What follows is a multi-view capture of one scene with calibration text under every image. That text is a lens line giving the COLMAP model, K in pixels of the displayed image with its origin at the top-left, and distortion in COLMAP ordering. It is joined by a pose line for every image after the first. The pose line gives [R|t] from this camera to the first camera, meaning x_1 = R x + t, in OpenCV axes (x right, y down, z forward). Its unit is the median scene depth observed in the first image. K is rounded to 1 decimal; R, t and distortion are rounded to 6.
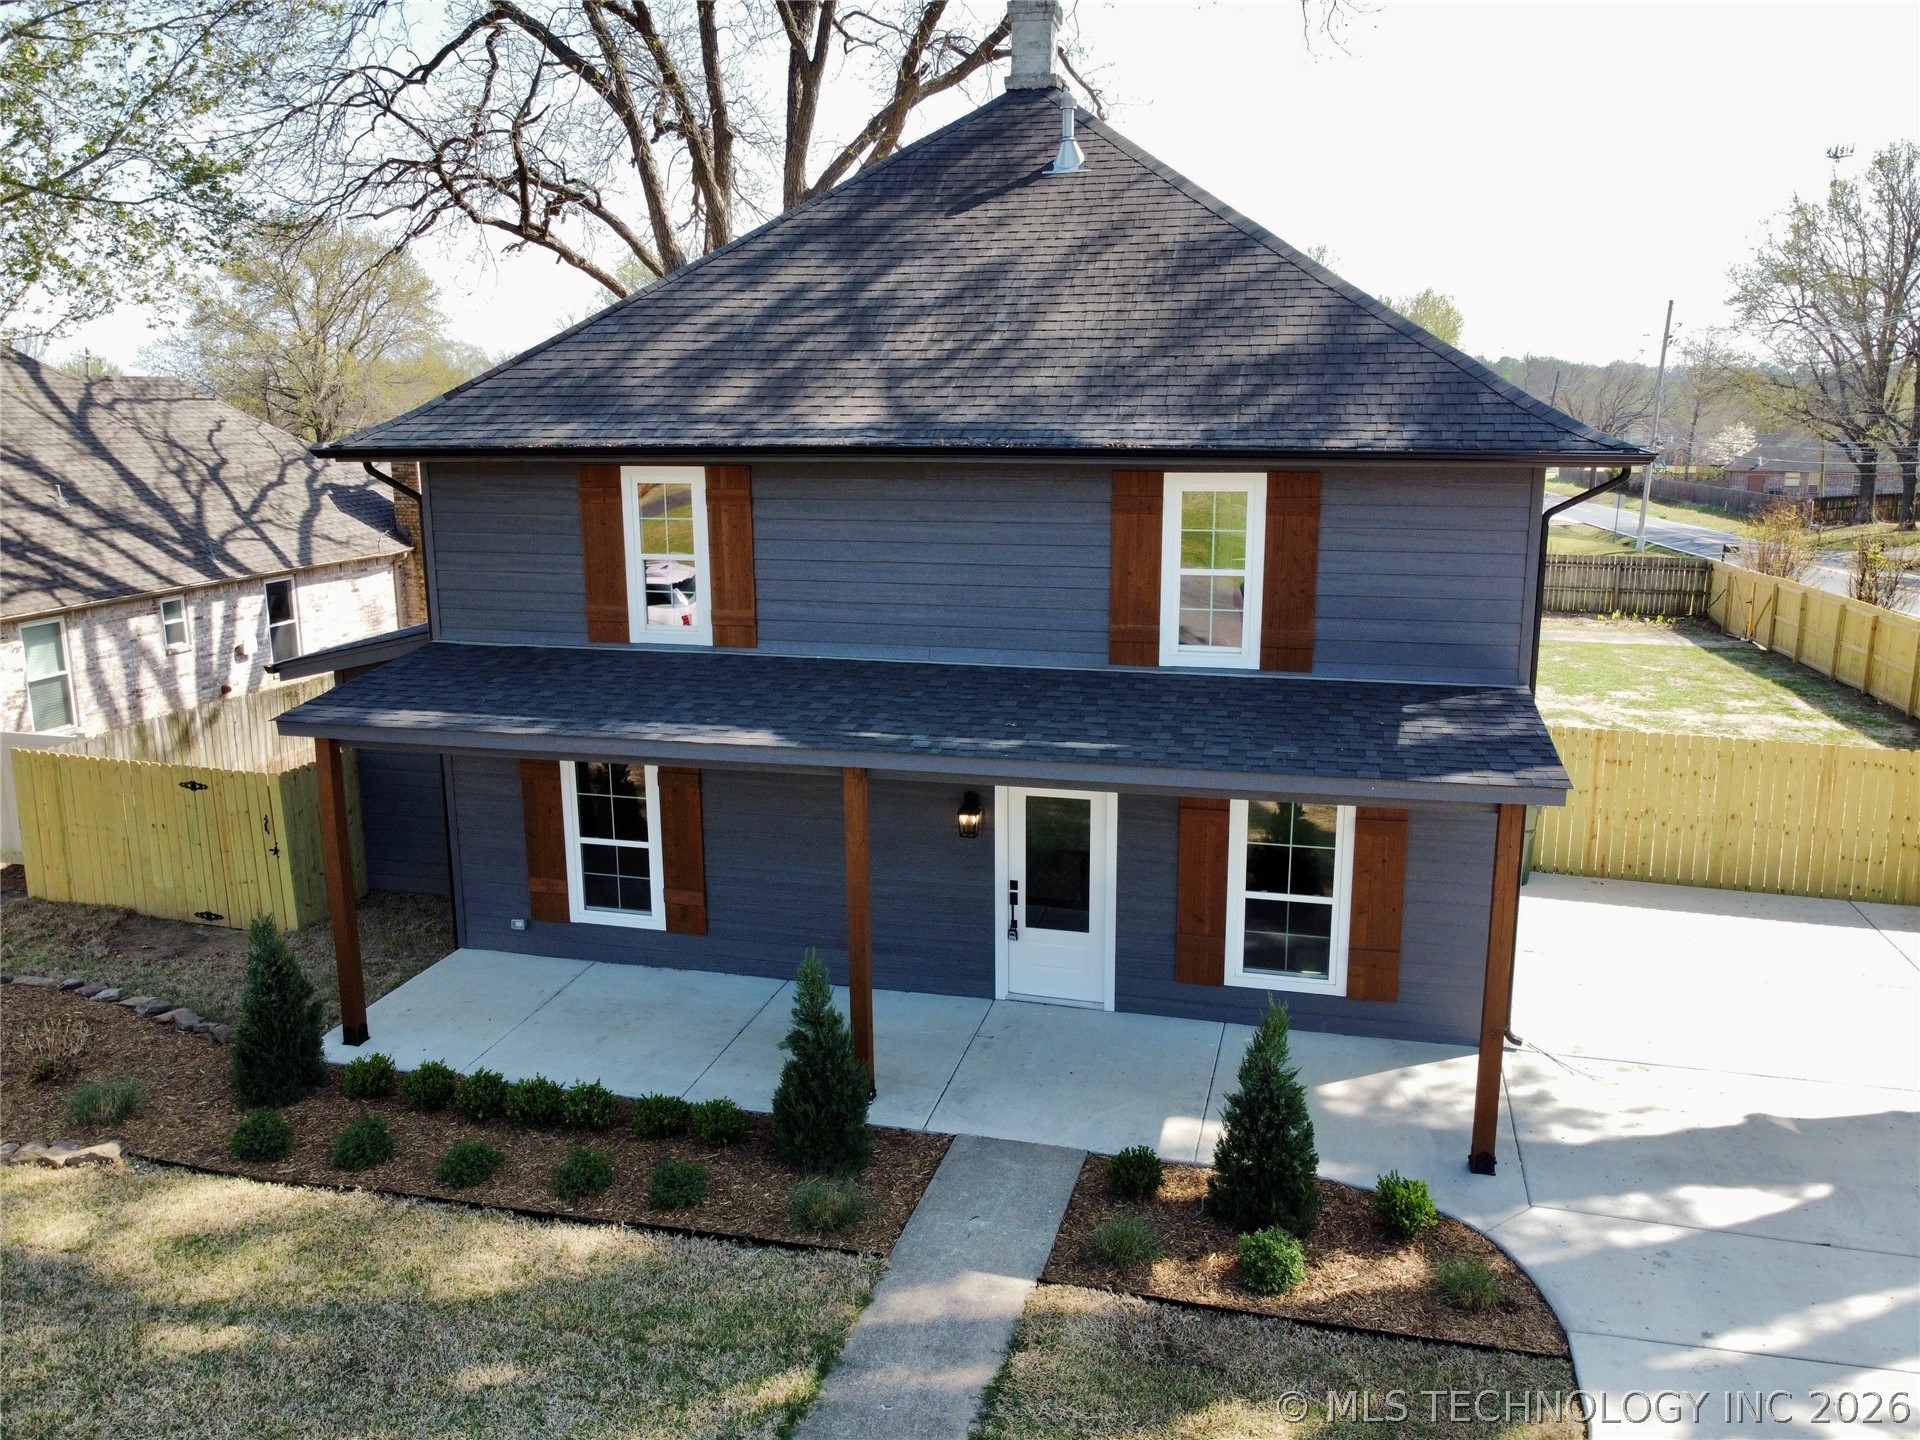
lens RADIAL K [[1453.0, 0, 946.3], [0, 1453.0, 702.7], [0, 0, 1]] dist [0.003052, -0.011489]
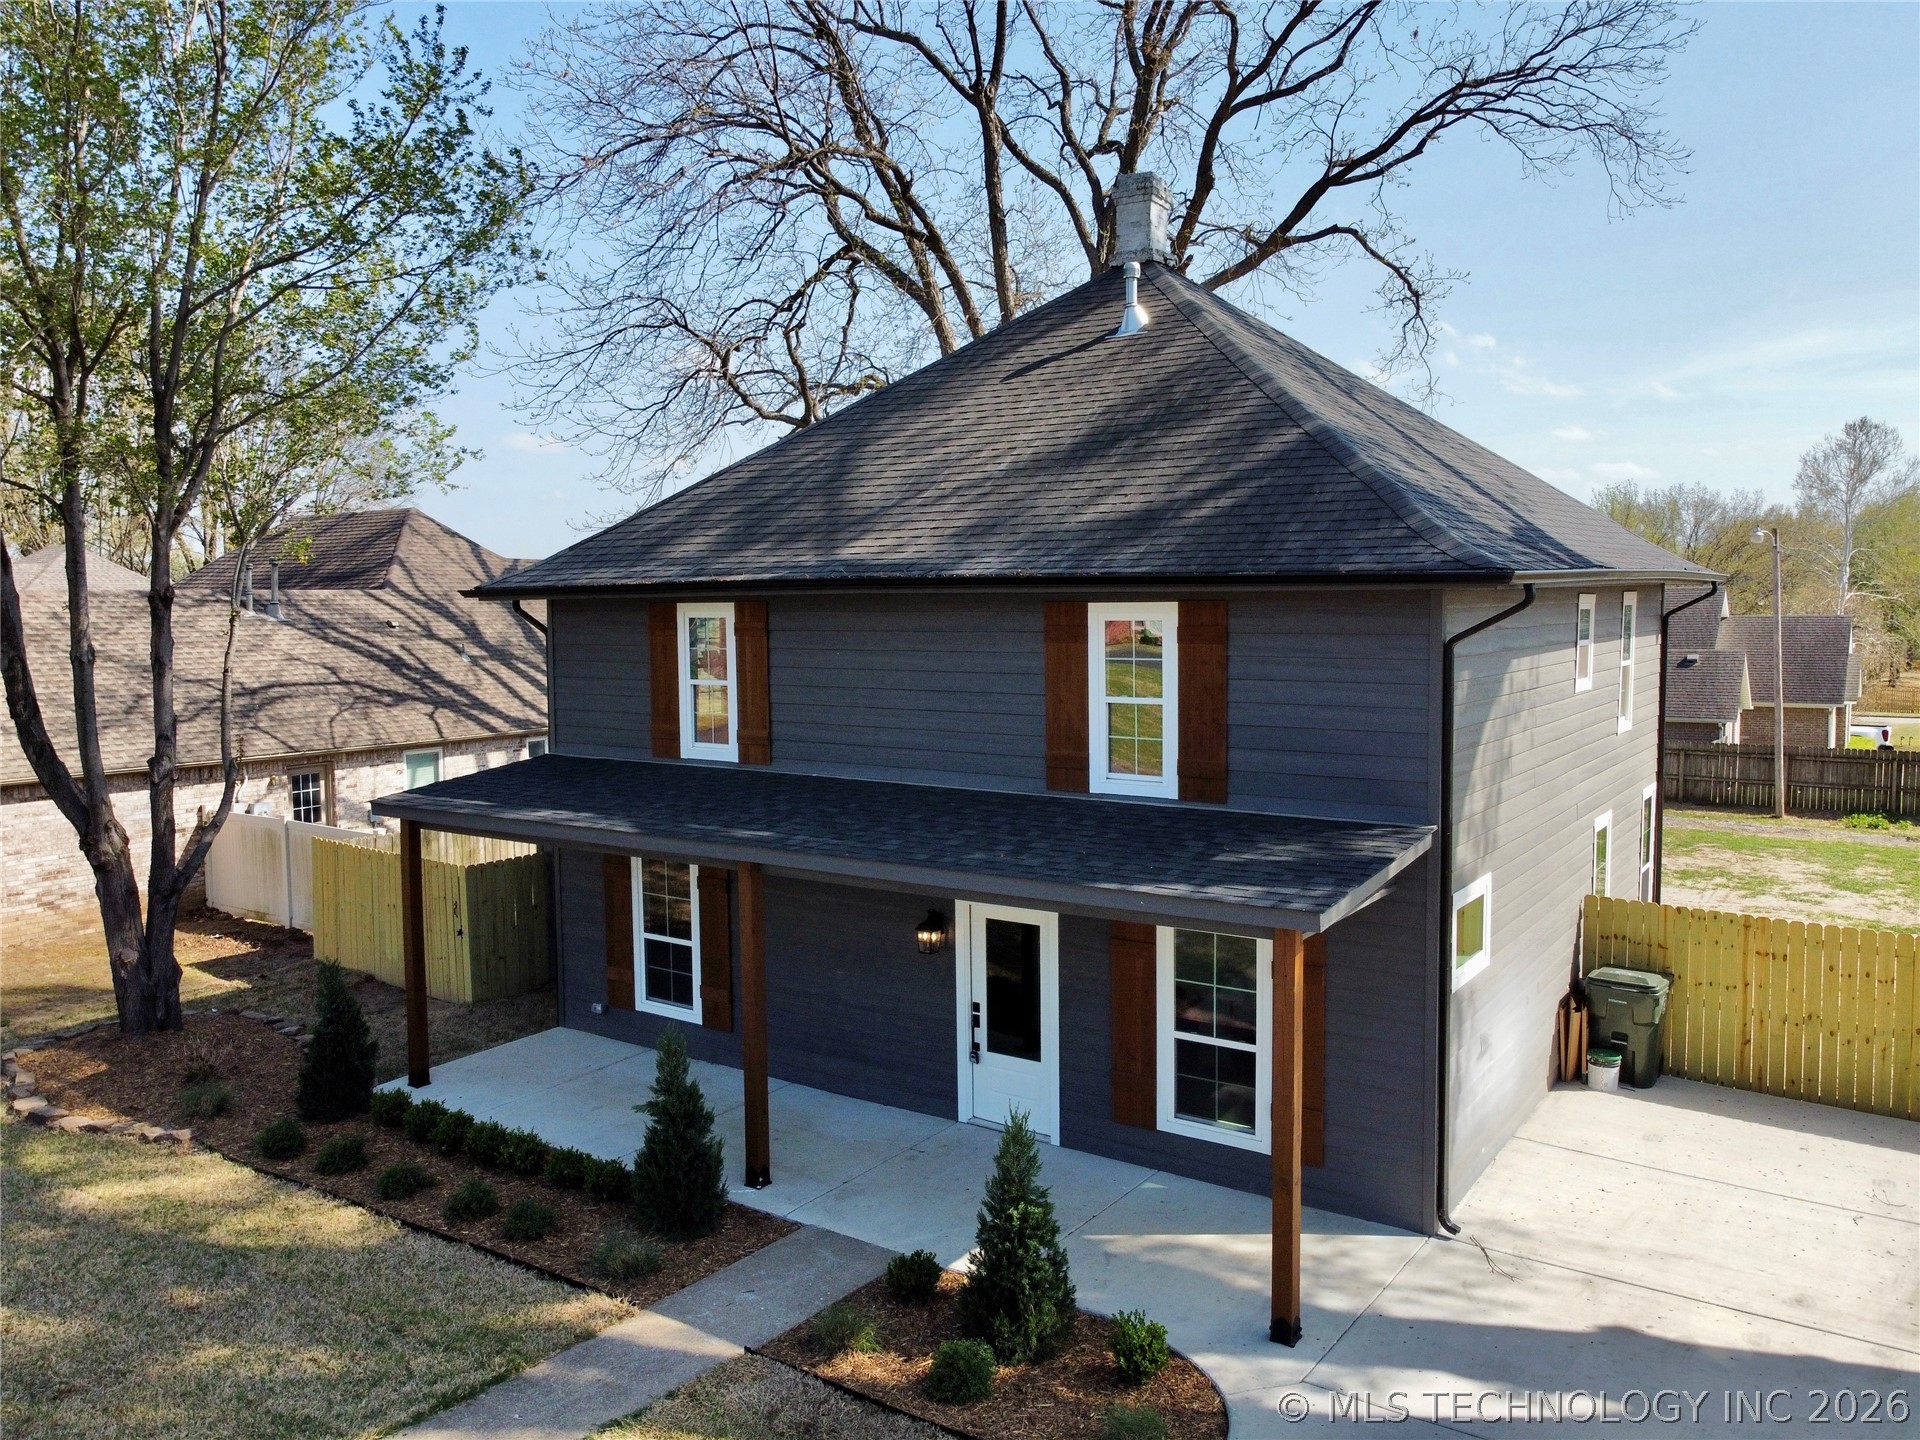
lens RADIAL K [[1453.9, 0, 947.7], [0, 1453.9, 704.2], [0, 0, 1]] dist [-0.006213, 0.000763]
pose [[0.936000, 0.023296, -0.351228, 0.383131], [-0.070082, 0.990165, -0.121089, 0.040416], [0.344953, 0.137954, 0.928427, 0.018746]]
